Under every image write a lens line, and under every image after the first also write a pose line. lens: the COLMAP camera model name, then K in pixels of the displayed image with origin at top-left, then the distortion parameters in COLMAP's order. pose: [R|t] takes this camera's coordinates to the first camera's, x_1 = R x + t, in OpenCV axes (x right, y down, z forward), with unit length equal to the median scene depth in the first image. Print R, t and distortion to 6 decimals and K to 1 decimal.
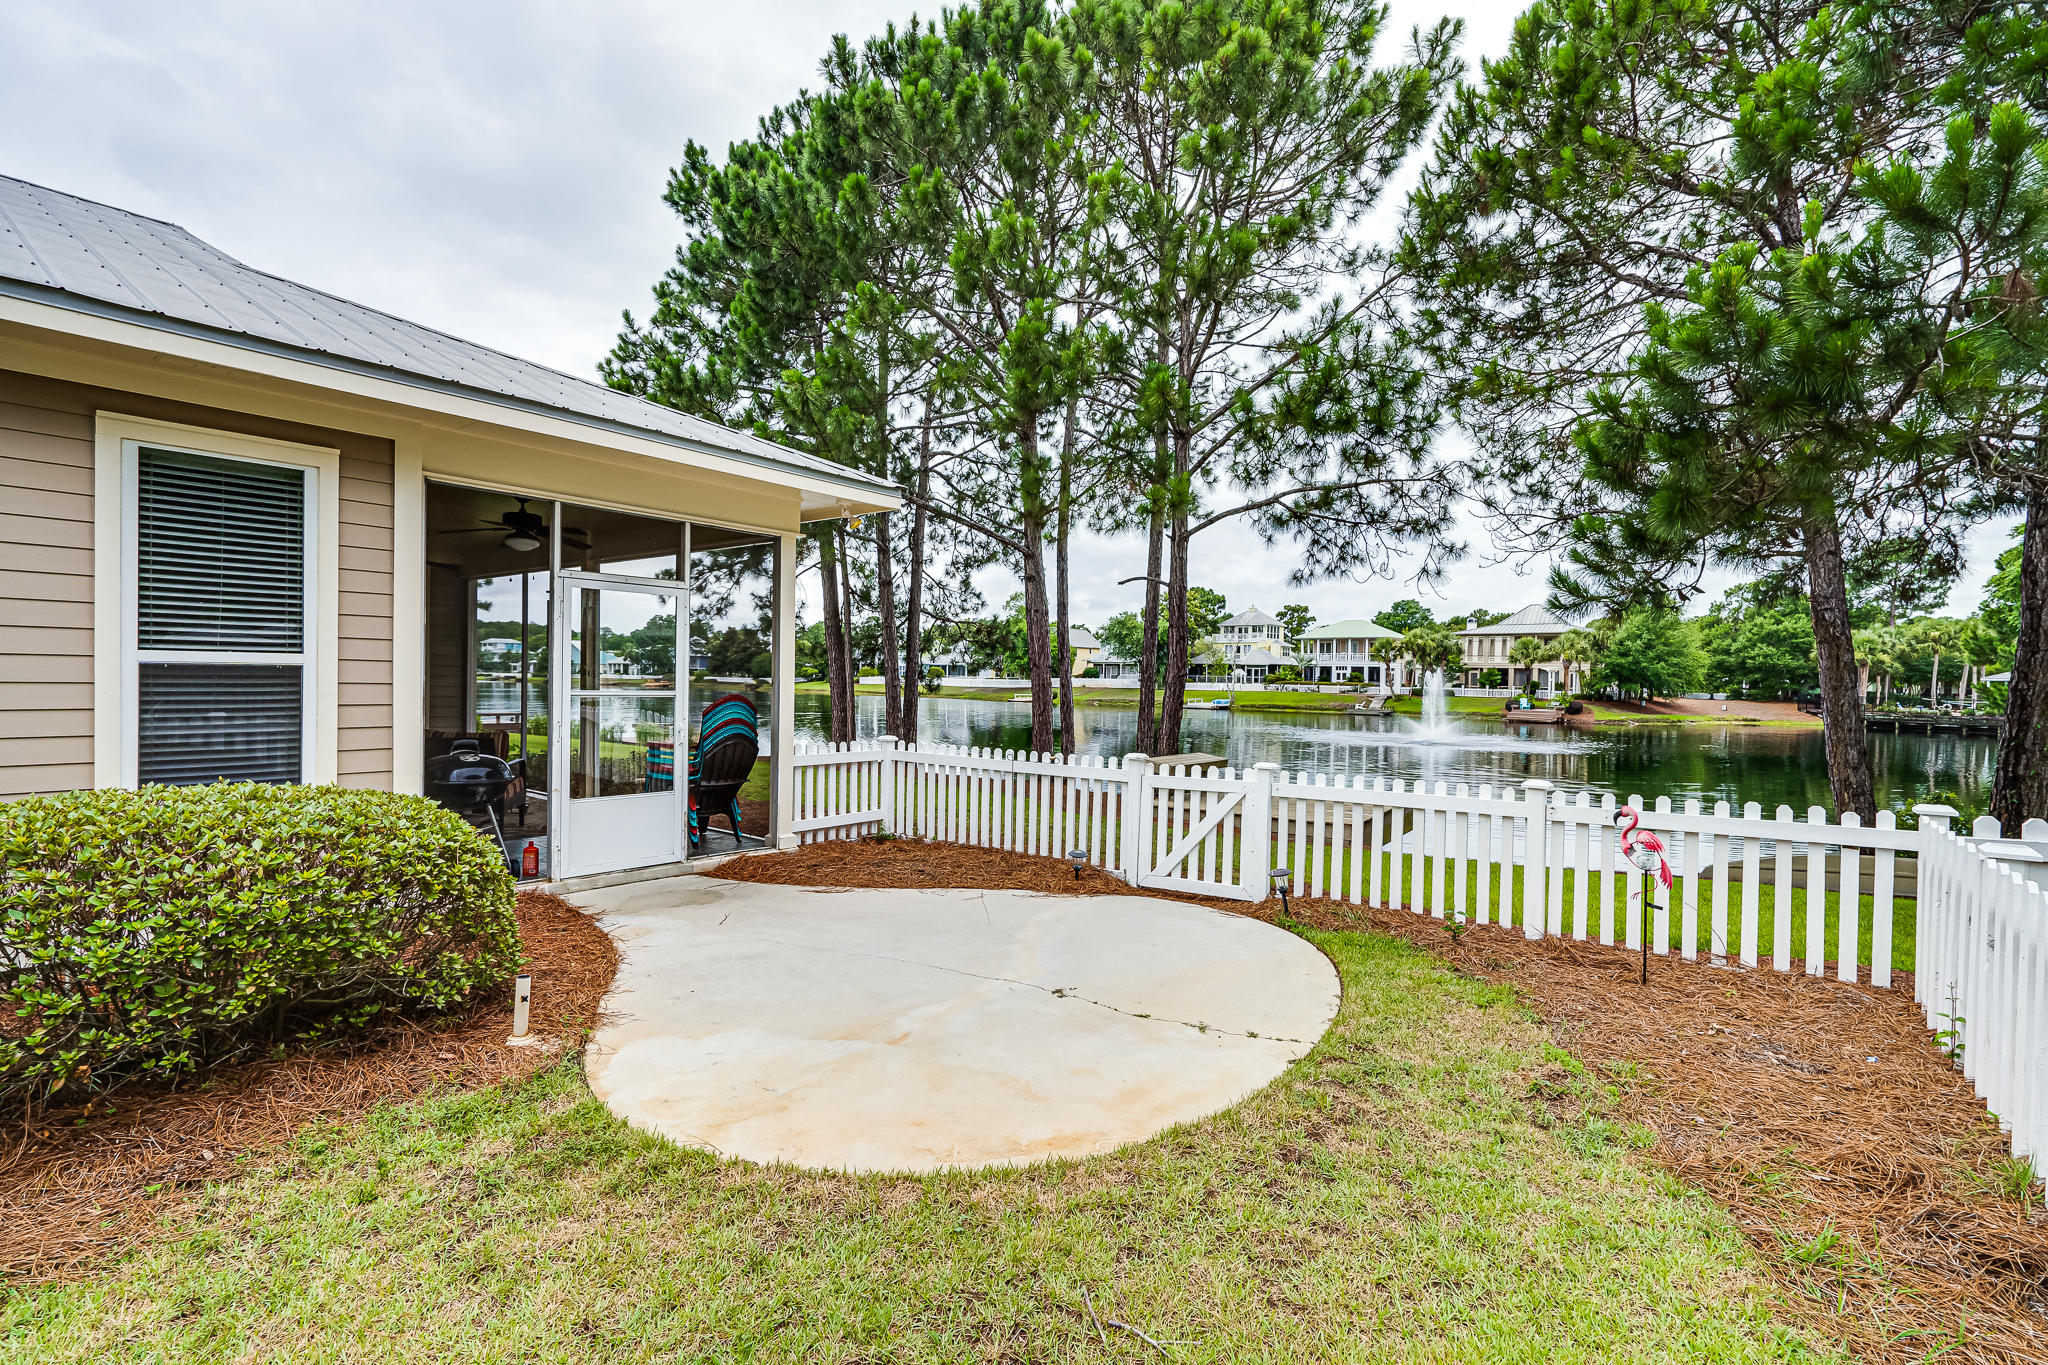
lens RADIAL K [[1008.5, 0, 1024.0], [0, 1008.5, 682.5], [0, 0, 1]] dist [0.001165, -0.000030]
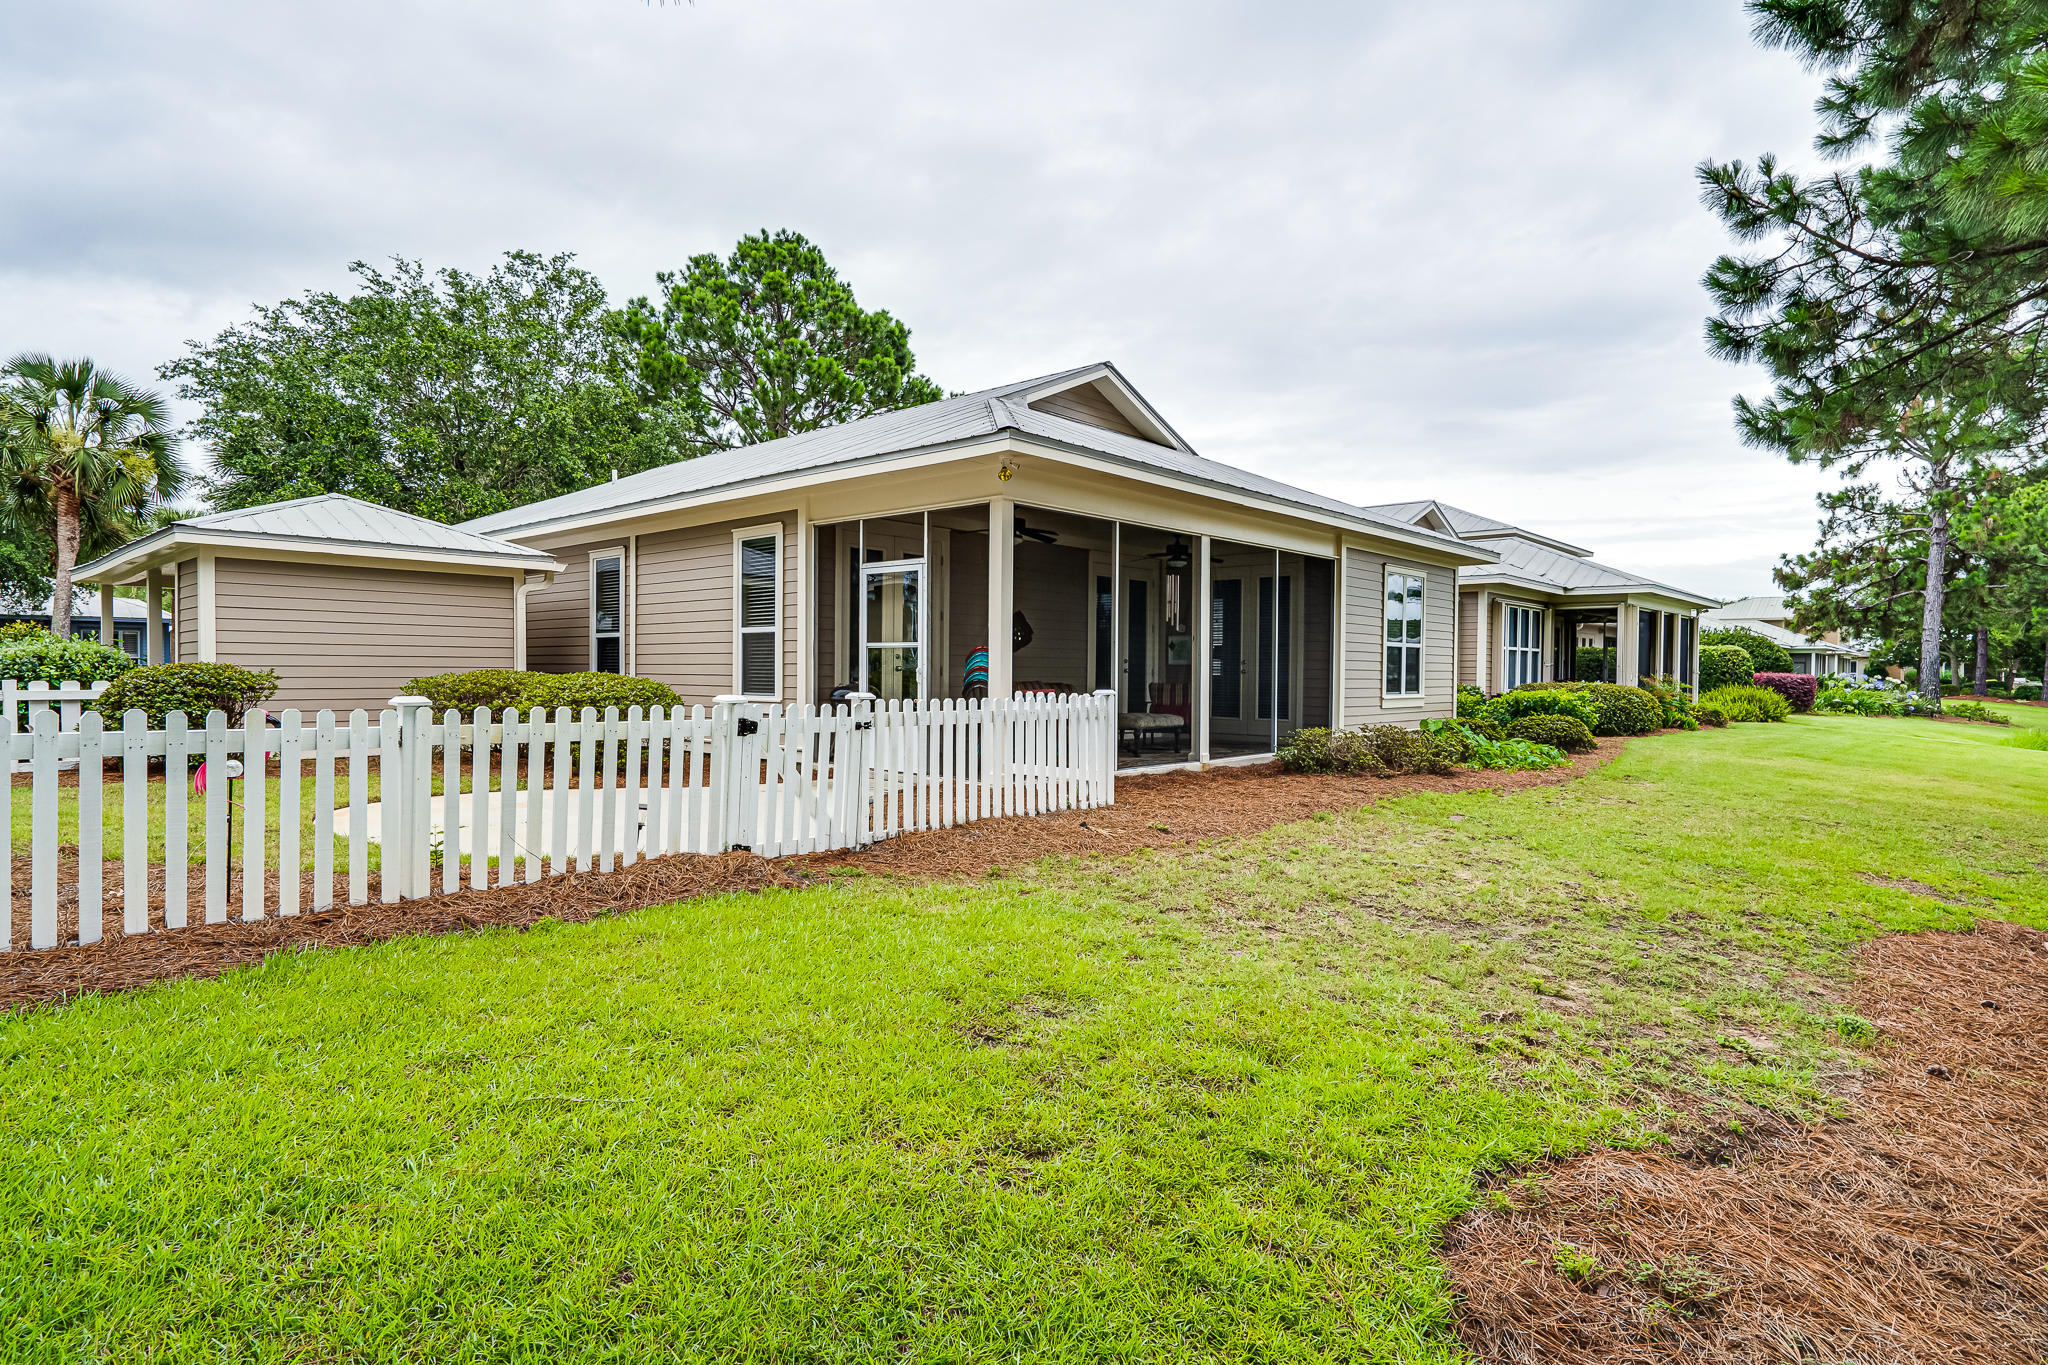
lens RADIAL K [[1008.5, 0, 1024.0], [0, 1008.5, 682.5], [0, 0, 1]] dist [0.001165, -0.000030]
pose [[-0.053062, 0.009200, -0.998549, 1.293288], [-0.003716, 0.999949, 0.009410, 0.063912], [0.998584, 0.004210, -0.053025, 1.619091]]
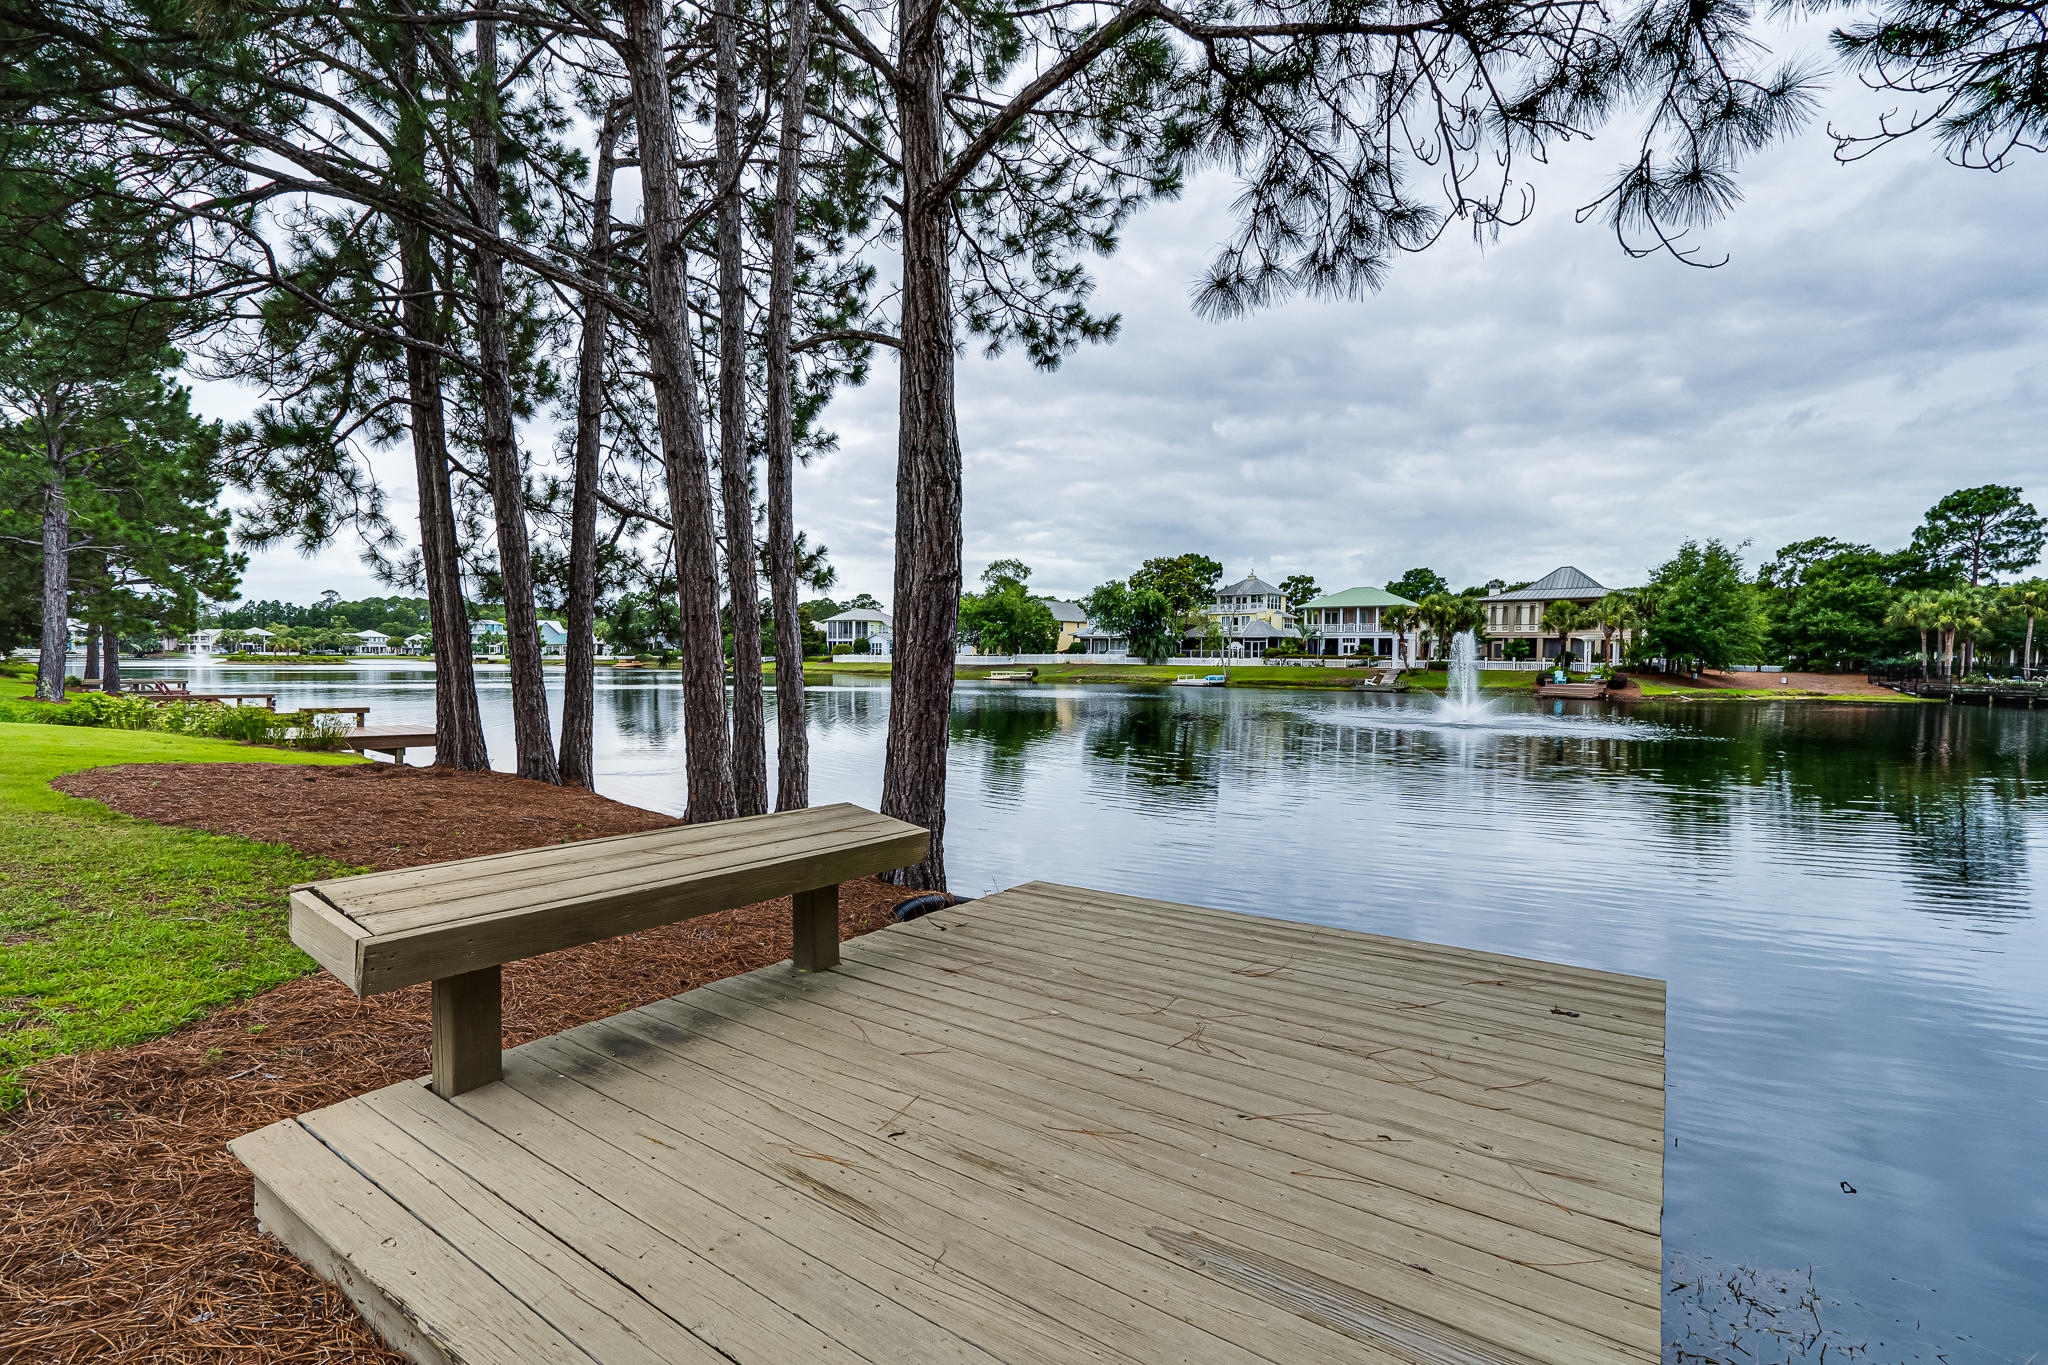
lens RADIAL K [[1008.5, 0, 1024.0], [0, 1008.5, 682.5], [0, 0, 1]] dist [0.001165, -0.000030]
pose [[0.999956, -0.006592, -0.006640, 0.033611], [0.006723, 0.999778, 0.019945, 0.004310], [0.006507, -0.019989, 0.999779, 0.107879]]
